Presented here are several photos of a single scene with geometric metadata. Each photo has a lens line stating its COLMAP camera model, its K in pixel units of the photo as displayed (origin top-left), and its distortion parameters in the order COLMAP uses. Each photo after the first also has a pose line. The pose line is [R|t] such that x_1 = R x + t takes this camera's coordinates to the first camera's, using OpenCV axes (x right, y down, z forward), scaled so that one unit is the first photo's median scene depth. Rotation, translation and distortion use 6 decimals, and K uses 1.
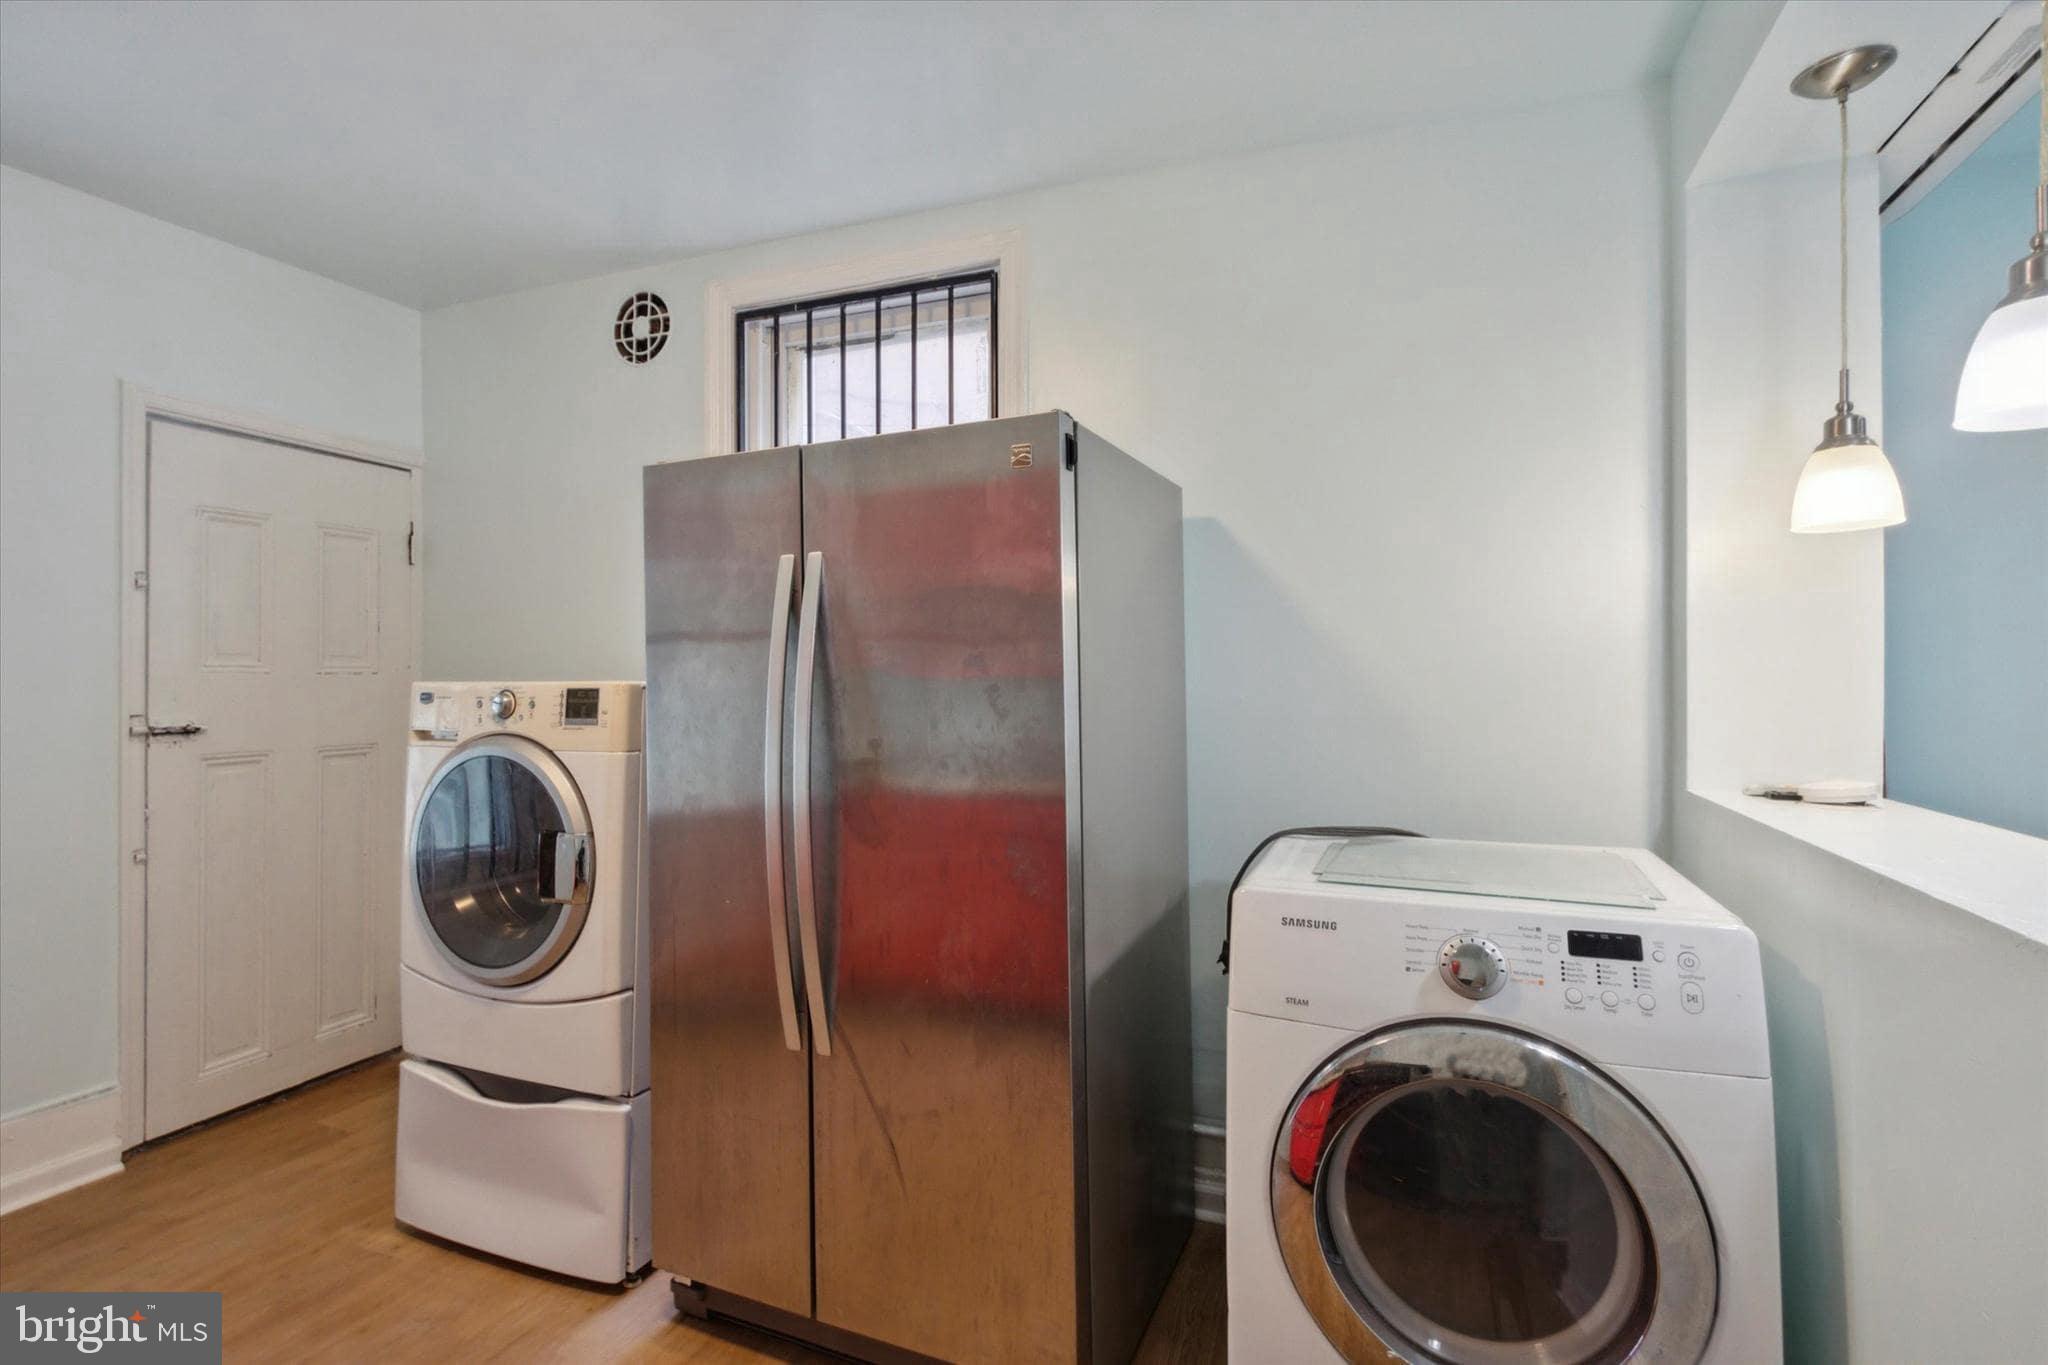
lens RADIAL K [[965.5, 0, 1016.1], [0, 965.5, 668.2], [0, 0, 1]] dist [0.017283, -0.003776]
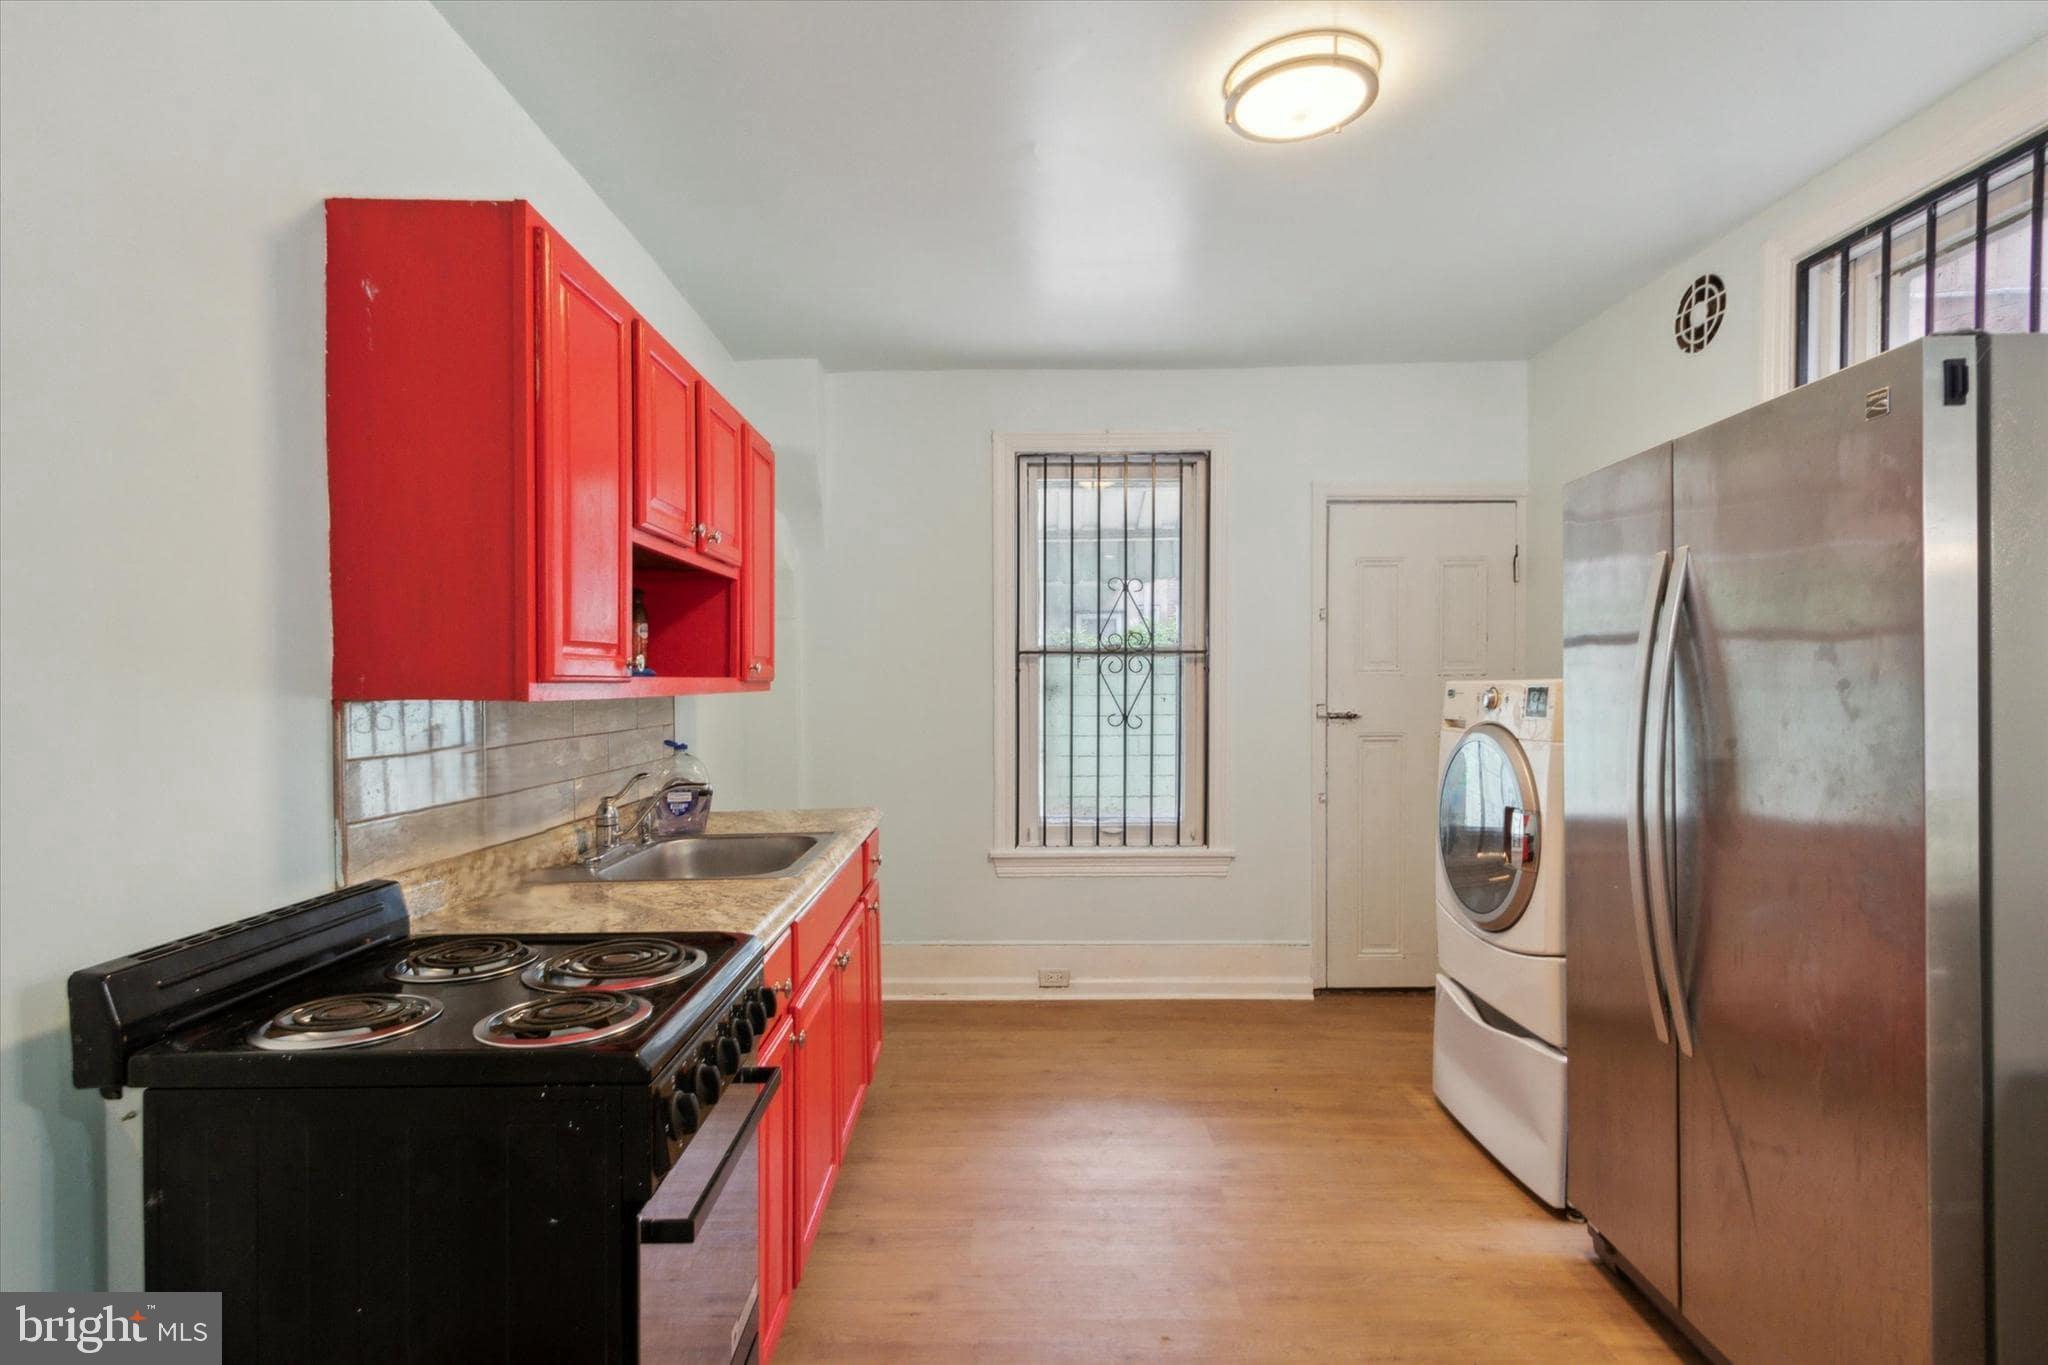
lens RADIAL K [[965.5, 0, 1036.0], [0, 965.5, 691.2], [0, 0, 1]] dist [0.017283, -0.003776]
pose [[0.403405, 0.005418, -0.915005, 0.273214], [0.013881, 0.999831, 0.012041, 0.004050], [0.914916, -0.017558, 0.403262, -0.002880]]
